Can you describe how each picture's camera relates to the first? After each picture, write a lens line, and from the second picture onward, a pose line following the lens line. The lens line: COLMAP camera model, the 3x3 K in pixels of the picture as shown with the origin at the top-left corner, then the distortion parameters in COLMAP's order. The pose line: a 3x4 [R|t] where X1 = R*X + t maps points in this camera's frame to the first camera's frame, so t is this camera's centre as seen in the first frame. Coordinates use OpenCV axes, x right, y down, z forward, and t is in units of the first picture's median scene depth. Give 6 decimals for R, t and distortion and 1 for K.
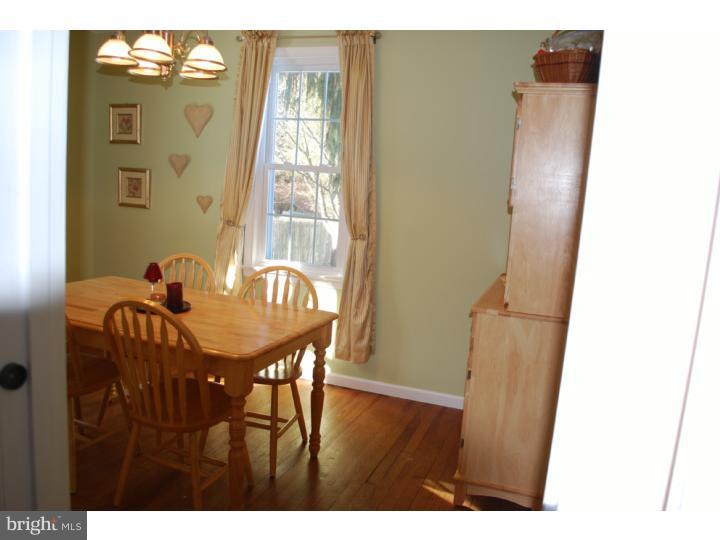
lens RADIAL K [[572.6, 0, 360.0], [0, 572.6, 270.0], [0, 0, 1]] dist [-0.085040, 0.008794]
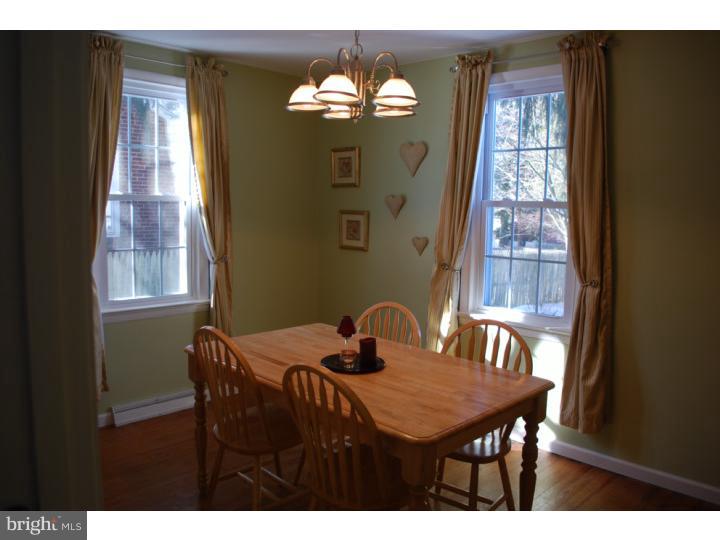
lens RADIAL K [[572.6, 0, 360.0], [0, 572.6, 270.0], [0, 0, 1]] dist [-0.085040, 0.008794]
pose [[0.911176, -0.004759, -0.411991, 0.032403], [-0.017127, 0.998632, -0.049414, -0.030695], [0.411662, 0.052080, 0.909847, 0.103674]]
